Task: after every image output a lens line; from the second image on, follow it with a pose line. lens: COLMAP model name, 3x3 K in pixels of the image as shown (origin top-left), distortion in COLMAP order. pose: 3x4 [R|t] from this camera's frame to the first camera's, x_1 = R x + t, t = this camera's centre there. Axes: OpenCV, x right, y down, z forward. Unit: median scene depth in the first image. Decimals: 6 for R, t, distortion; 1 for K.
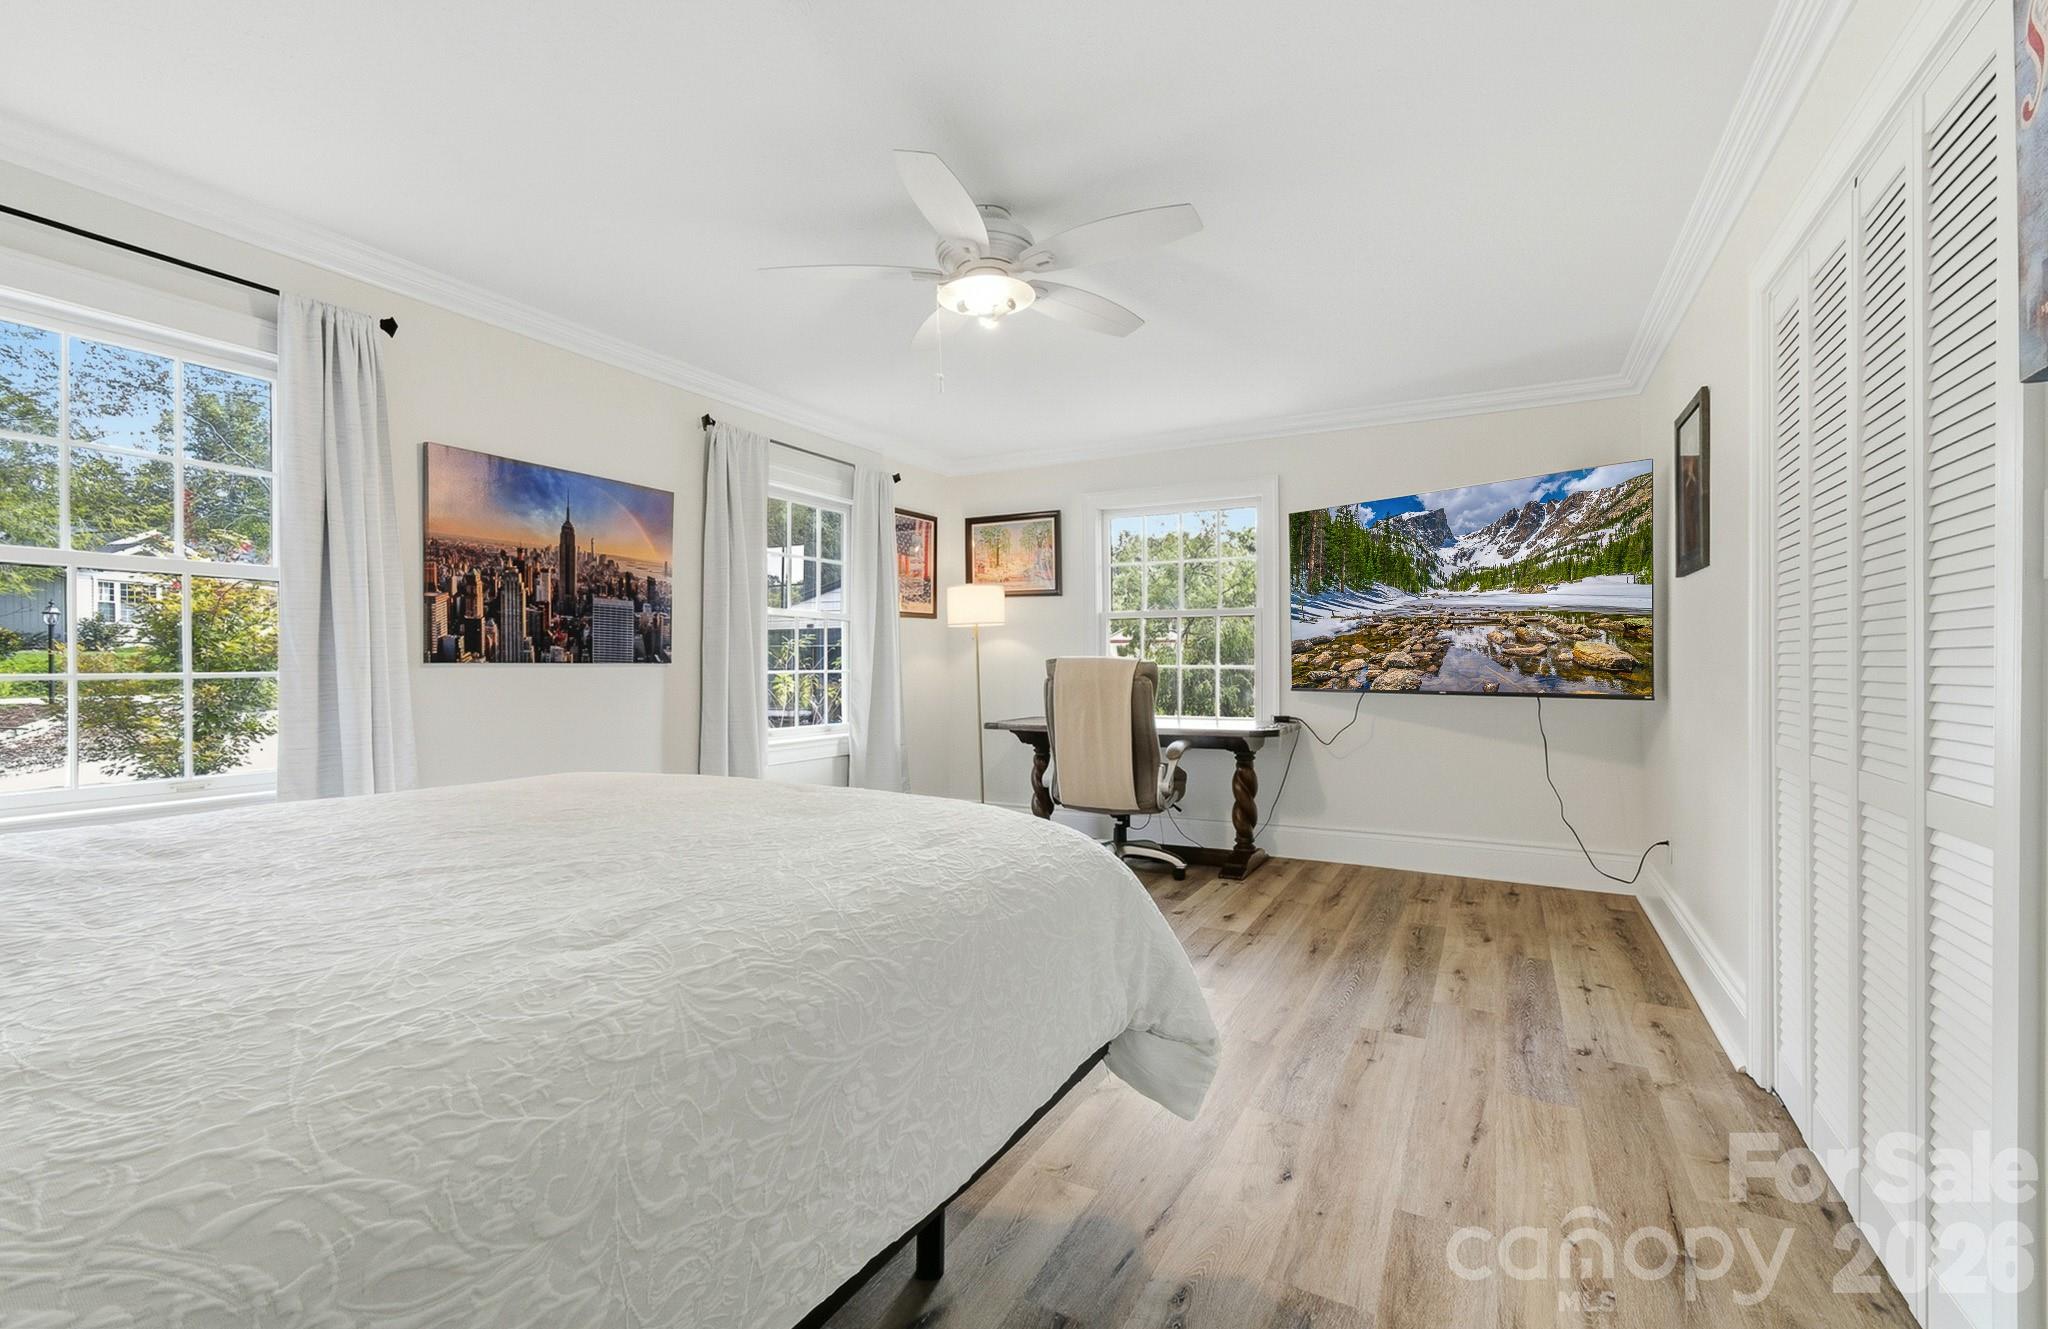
lens RADIAL K [[891.7, 0, 1002.8], [0, 891.7, 659.3], [0, 0, 1]] dist [-0.001678, 0.000078]
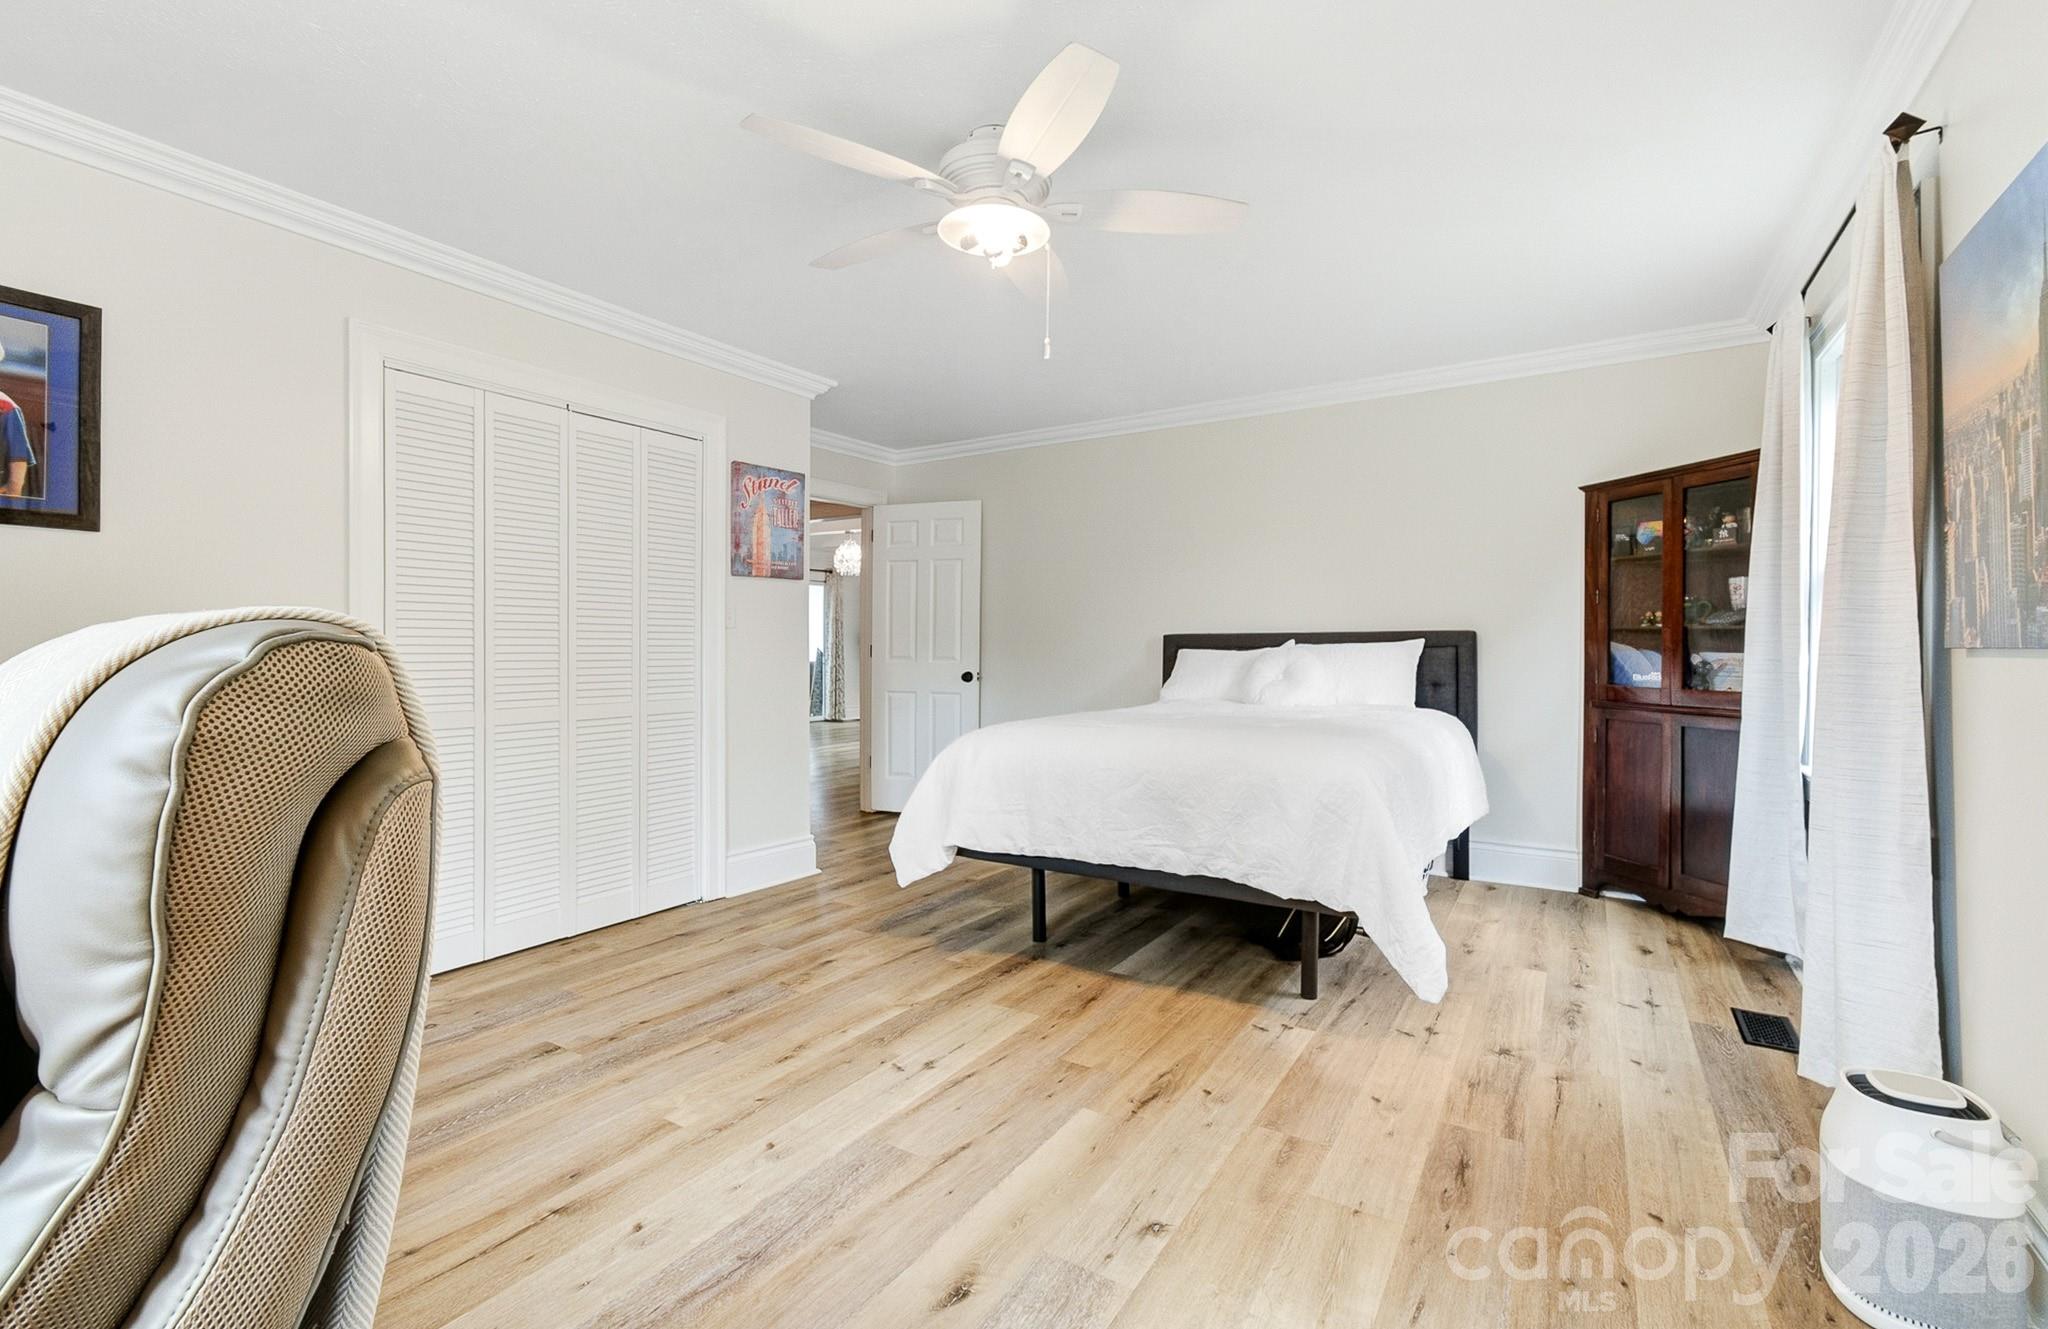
lens RADIAL K [[891.7, 0, 1002.8], [0, 891.7, 659.3], [0, 0, 1]] dist [-0.001678, 0.000078]
pose [[-0.997090, 0.000423, 0.076237, -0.114711], [0.001684, 0.999863, 0.016481, -0.005762], [-0.076219, 0.016561, -0.996954, 2.295280]]
